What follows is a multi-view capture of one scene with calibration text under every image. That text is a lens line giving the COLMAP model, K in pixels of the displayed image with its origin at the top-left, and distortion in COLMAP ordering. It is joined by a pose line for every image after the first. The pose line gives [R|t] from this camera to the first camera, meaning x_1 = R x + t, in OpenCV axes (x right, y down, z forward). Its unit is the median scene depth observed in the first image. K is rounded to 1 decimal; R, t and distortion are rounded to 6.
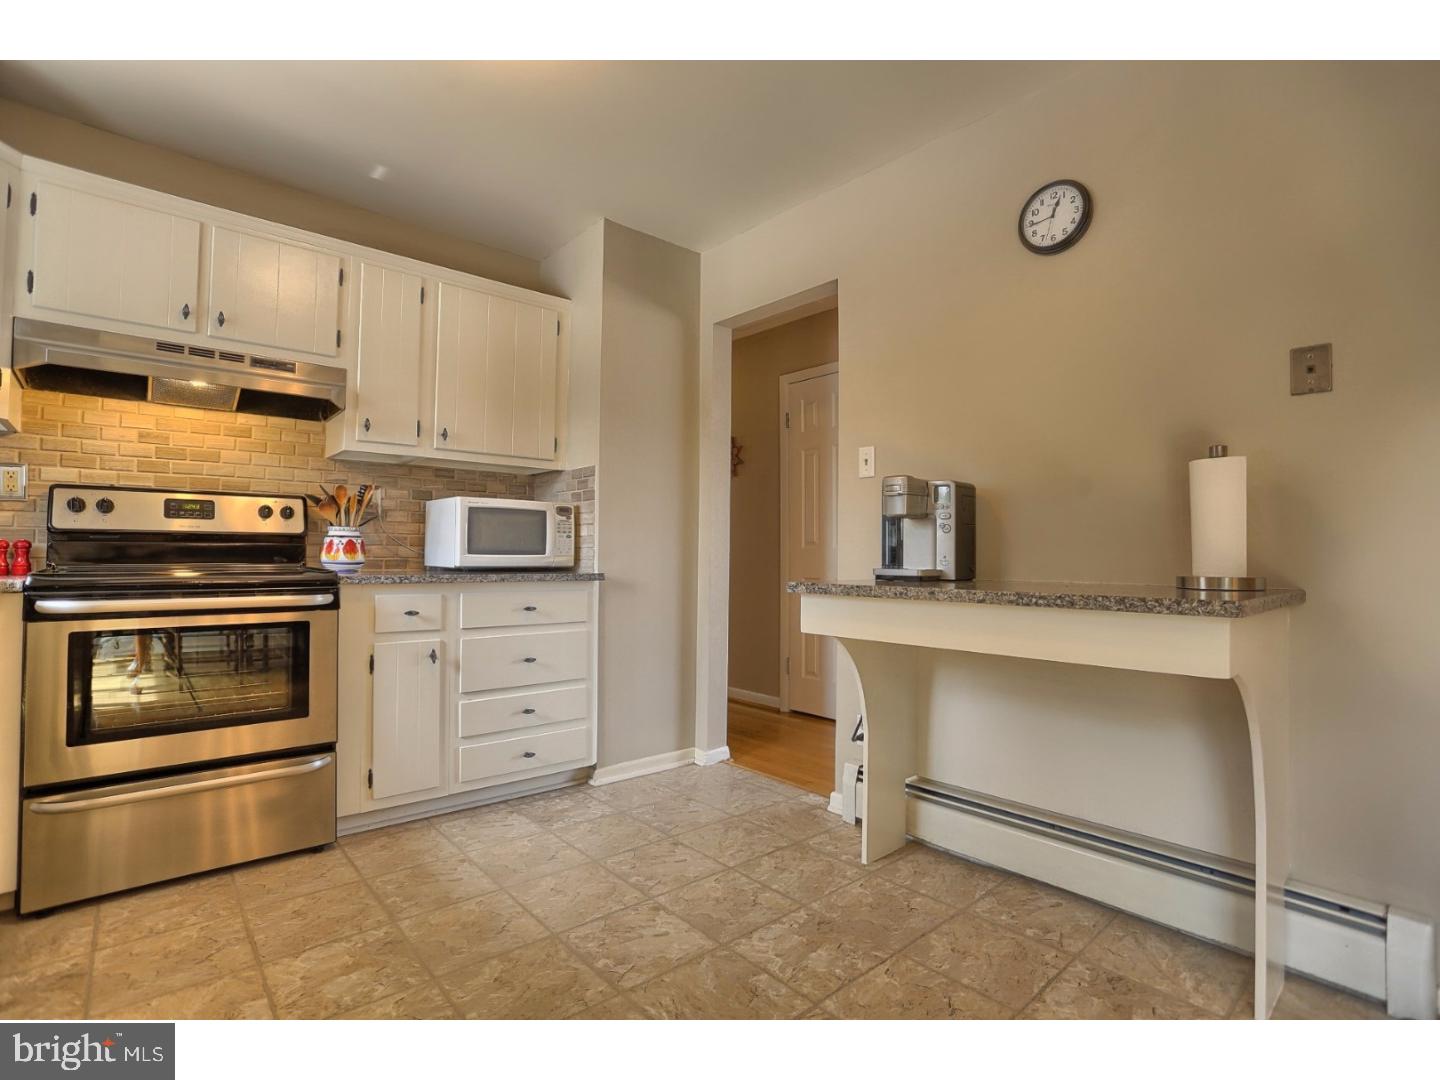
lens RADIAL K [[699.6, 0, 715.5], [0, 699.6, 533.8], [0, 0, 1]] dist [-0.067980, 0.026990]
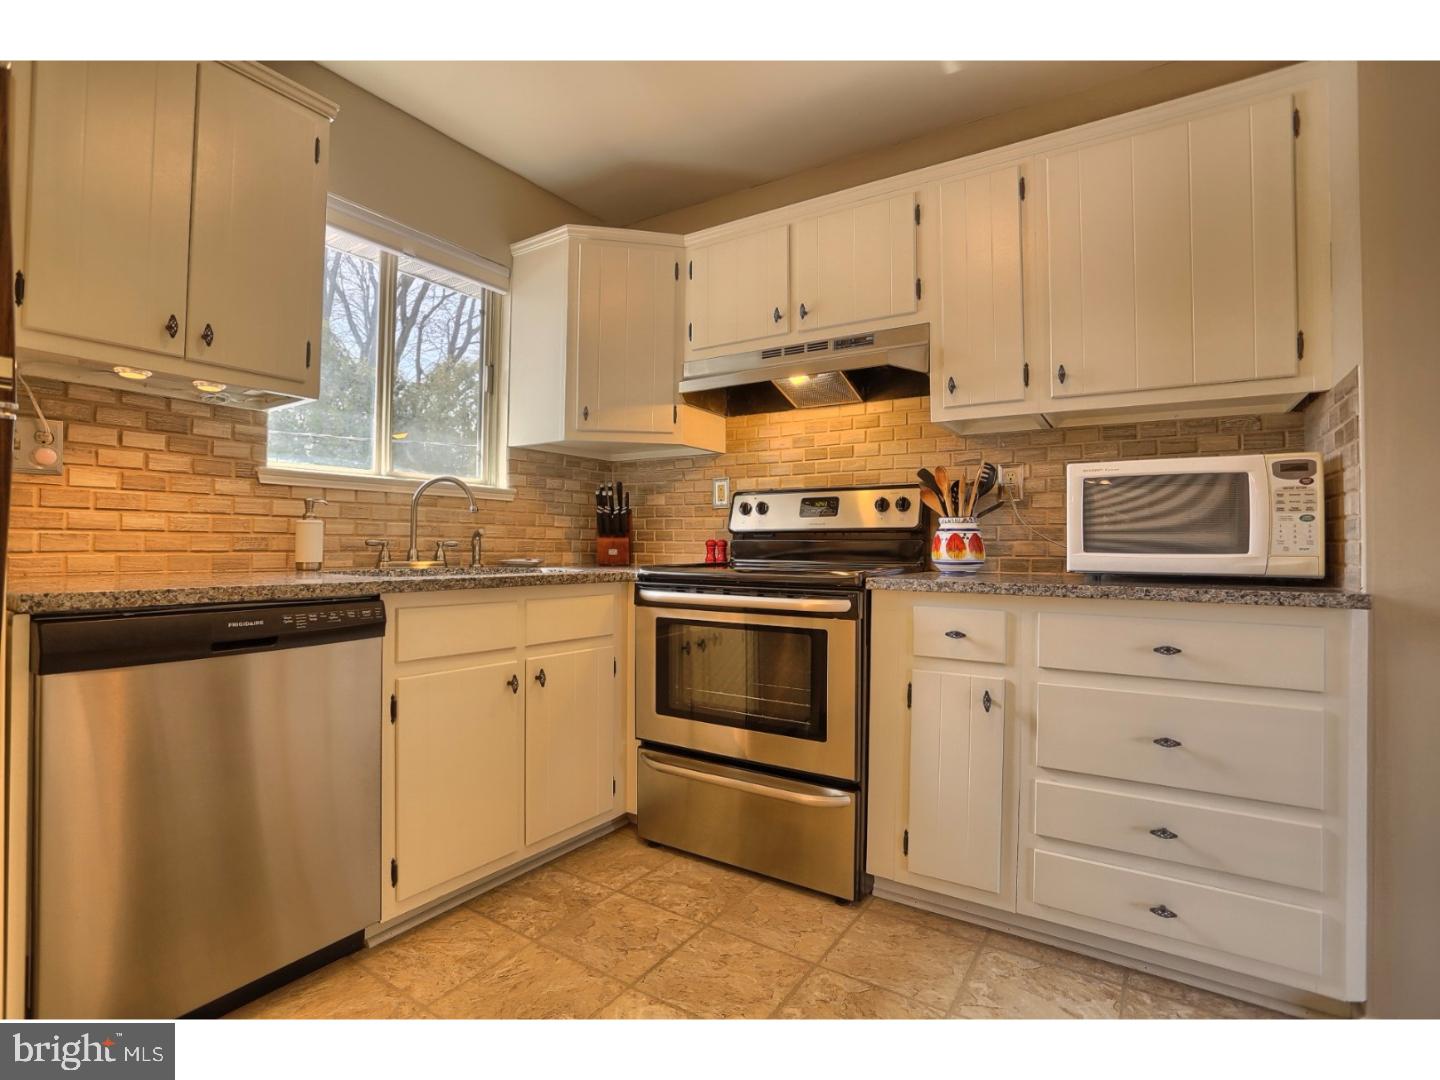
lens RADIAL K [[699.6, 0, 715.5], [0, 699.6, 533.8], [0, 0, 1]] dist [-0.067980, 0.026990]
pose [[0.262166, -0.021198, -0.964790, 0.178058], [0.022407, 0.999623, -0.015874, 0.015982], [0.964763, -0.017457, 0.262543, 0.544873]]
